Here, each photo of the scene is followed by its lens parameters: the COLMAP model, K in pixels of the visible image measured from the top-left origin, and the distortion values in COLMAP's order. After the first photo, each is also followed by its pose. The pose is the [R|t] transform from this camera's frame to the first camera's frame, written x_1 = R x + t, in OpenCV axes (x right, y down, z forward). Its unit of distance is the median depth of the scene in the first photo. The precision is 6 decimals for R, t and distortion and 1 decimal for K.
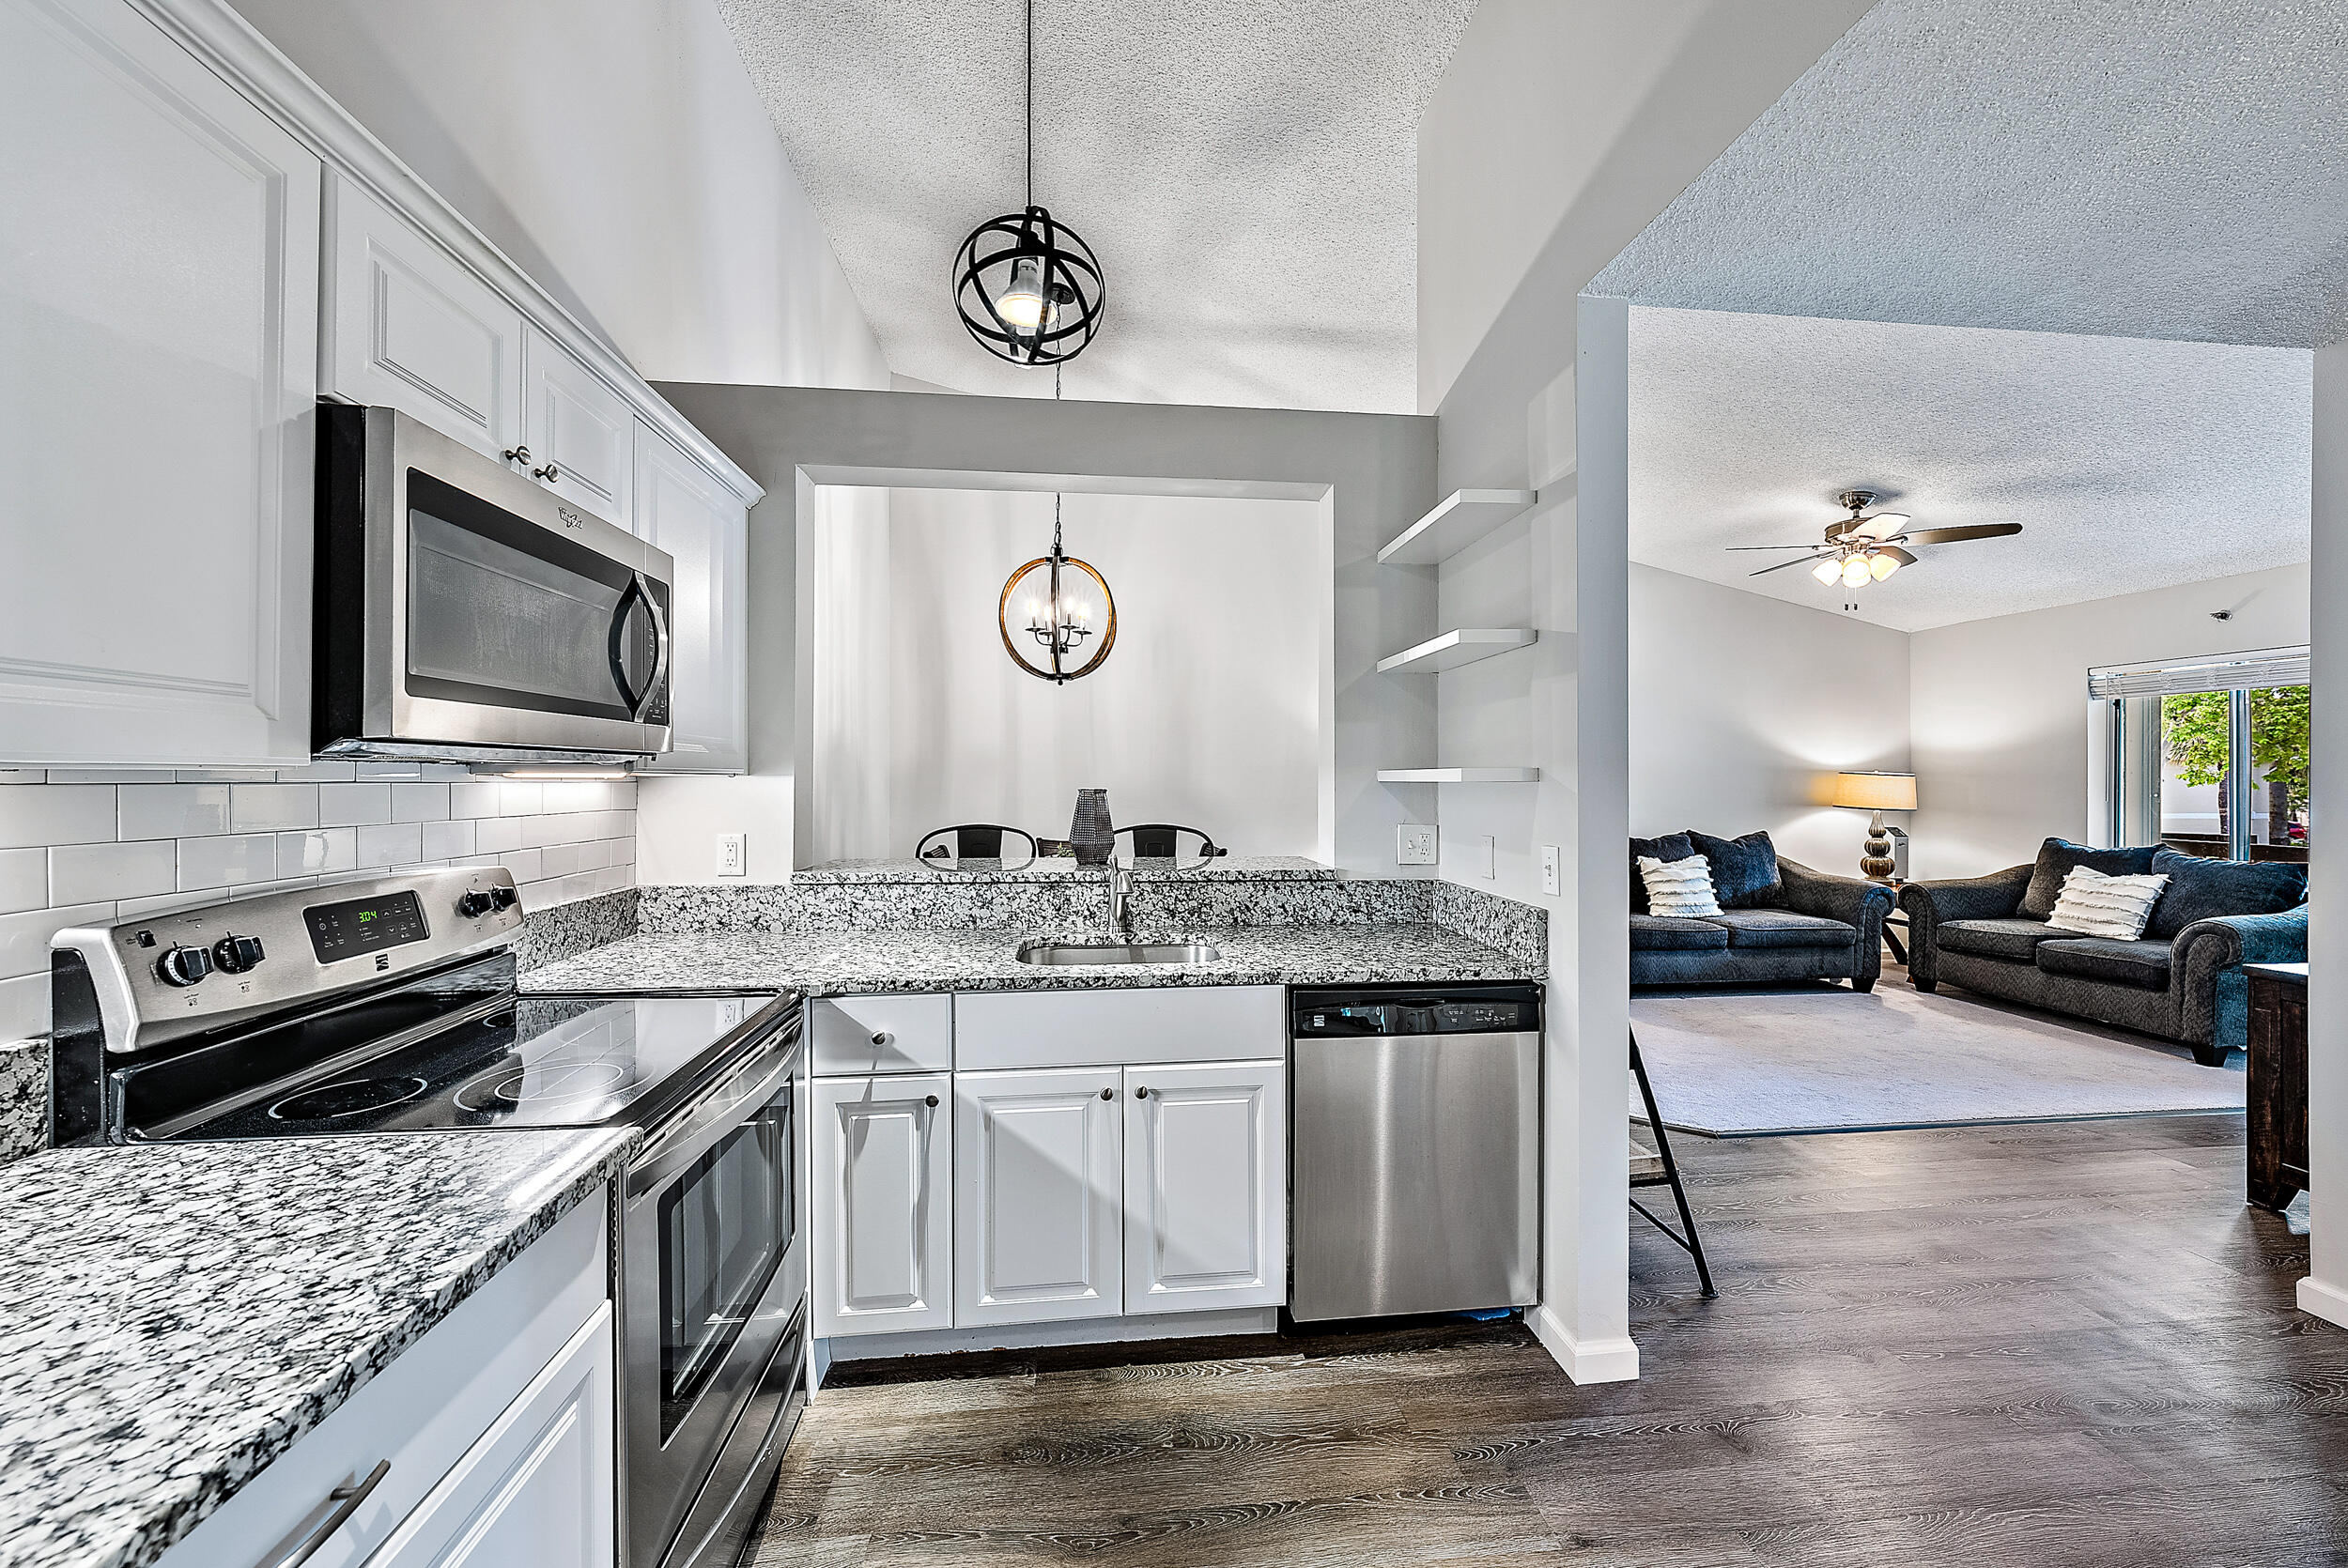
lens RADIAL K [[827.8, 0, 1180.1], [0, 827.8, 780.7], [0, 0, 1]] dist [-0.001080, 0.000052]
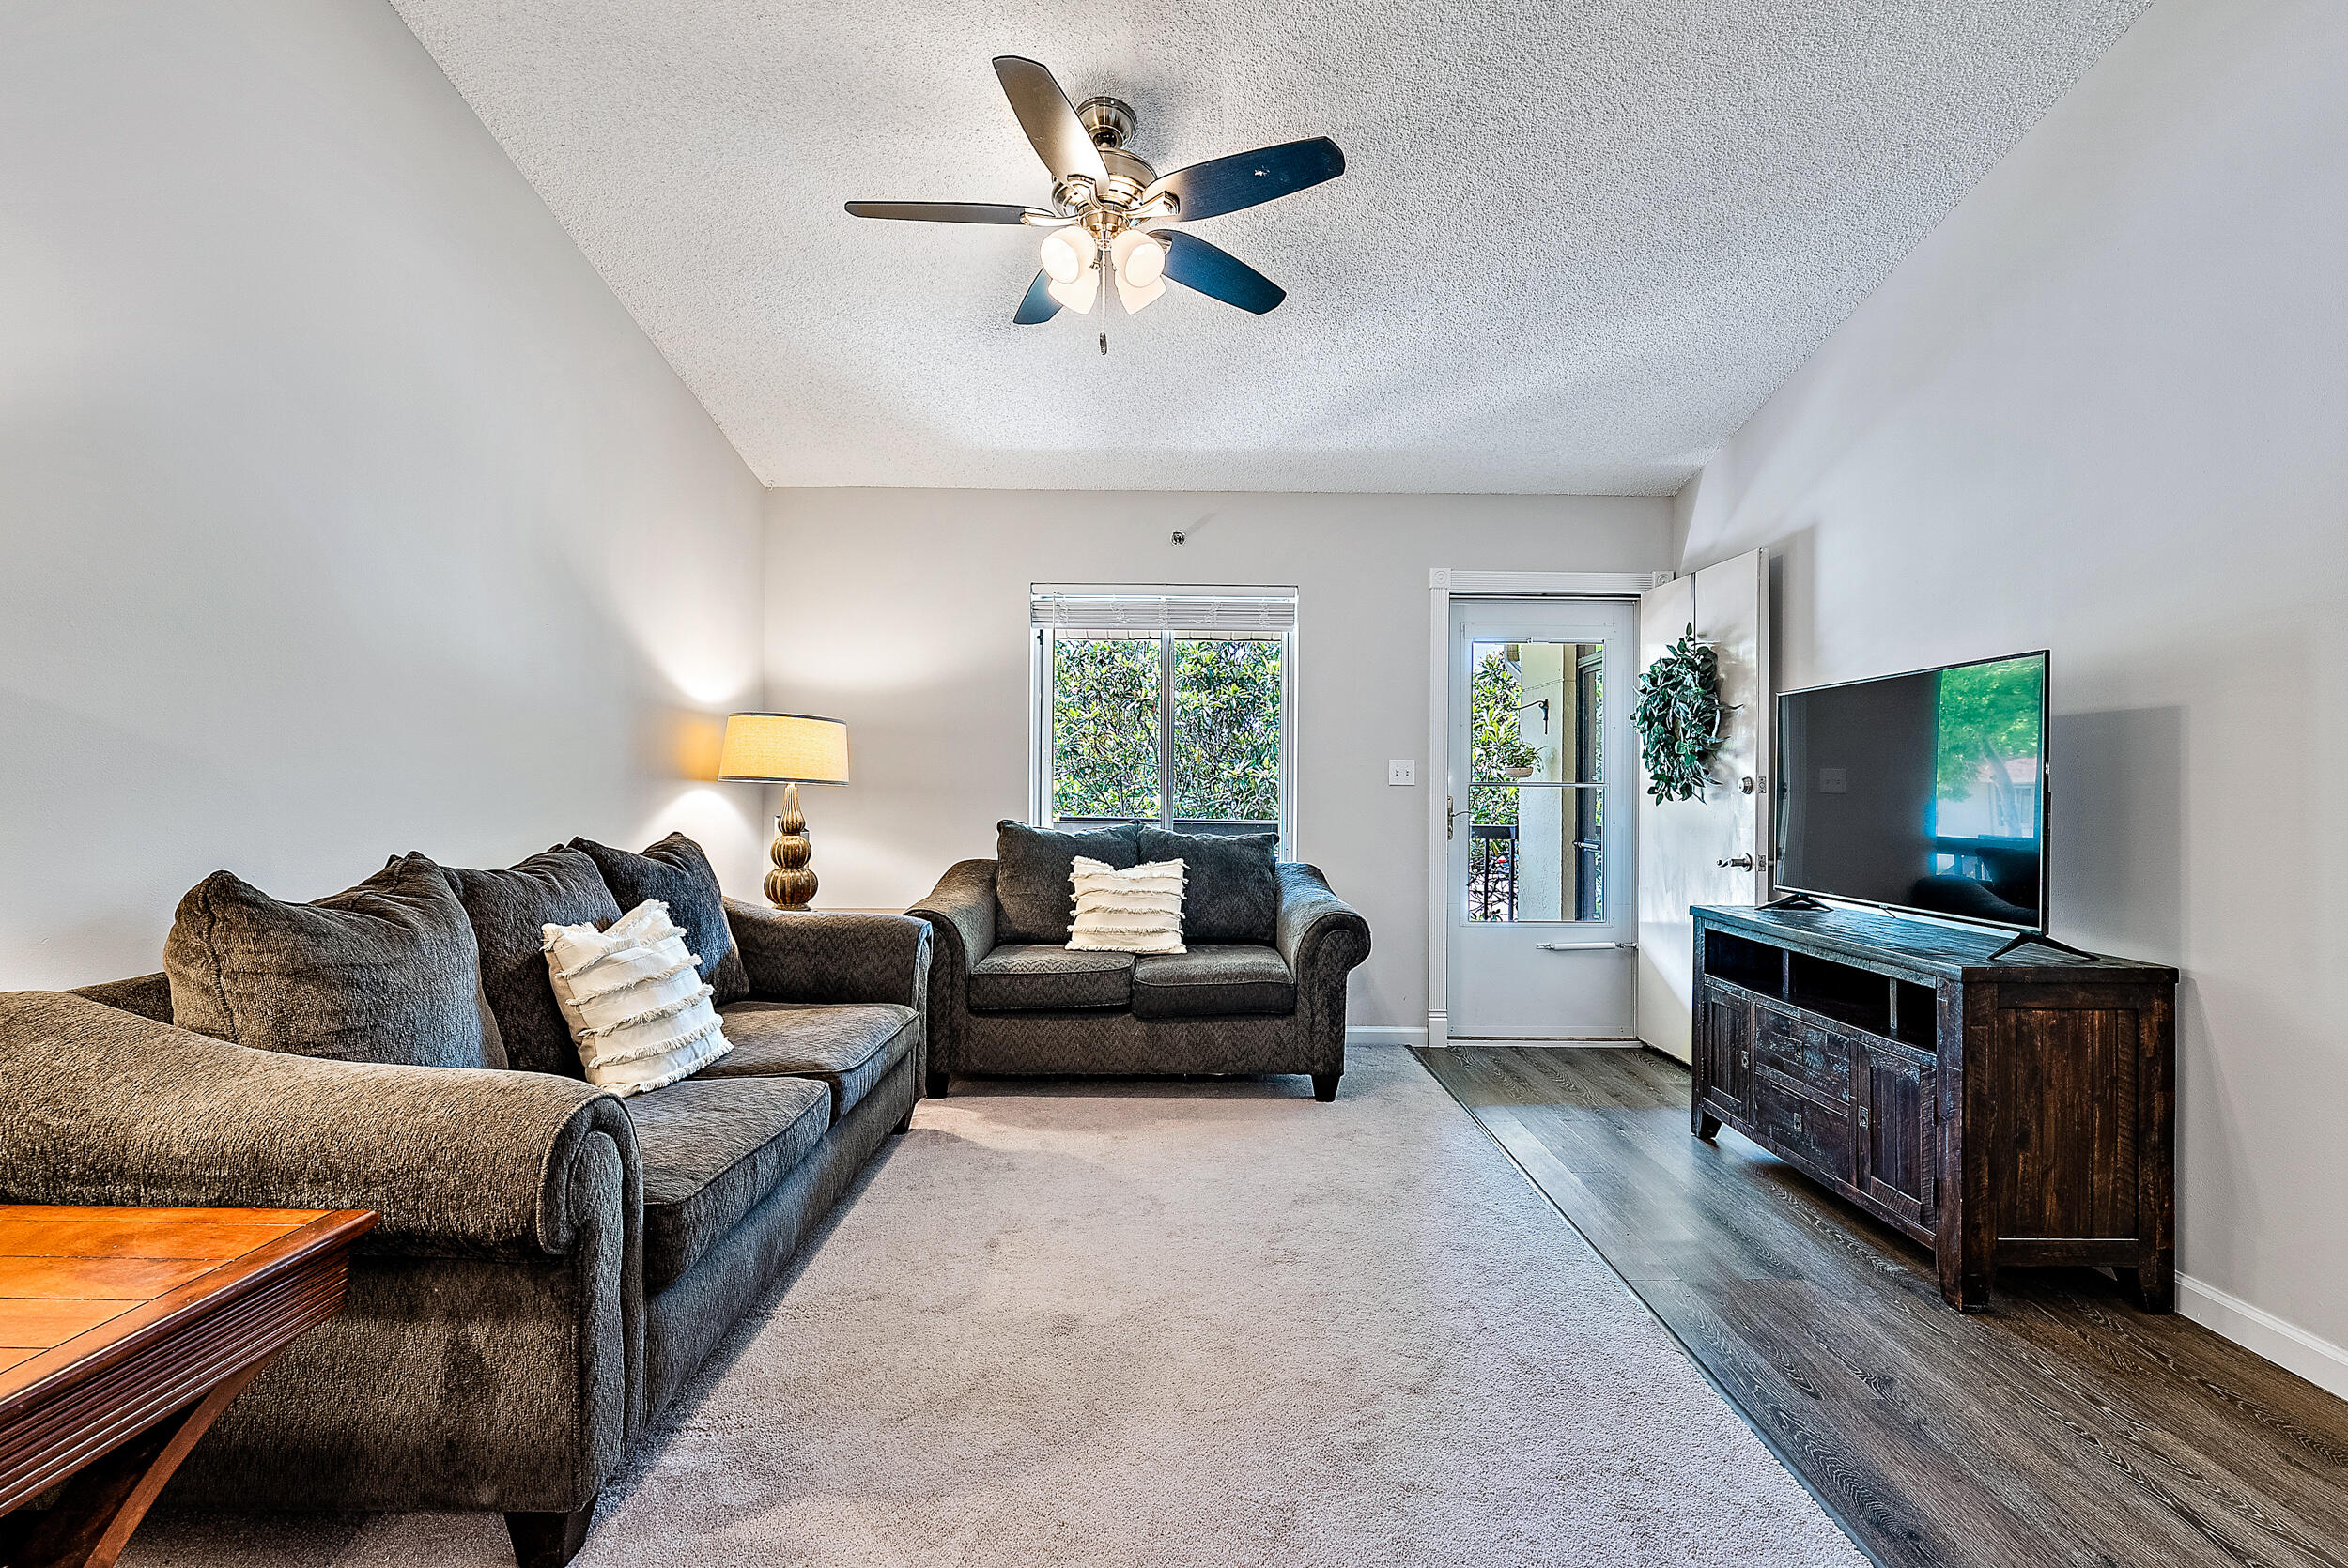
lens RADIAL K [[1082.1, 0, 1192.8], [0, 1082.1, 788.7], [0, 0, 1]] dist [-0.000348, 0.000050]
pose [[0.091794, -0.003806, 0.995771, 0.191309], [-0.004324, 0.999982, 0.004221, 0.042850], [-0.995769, -0.004693, 0.091776, 0.861082]]
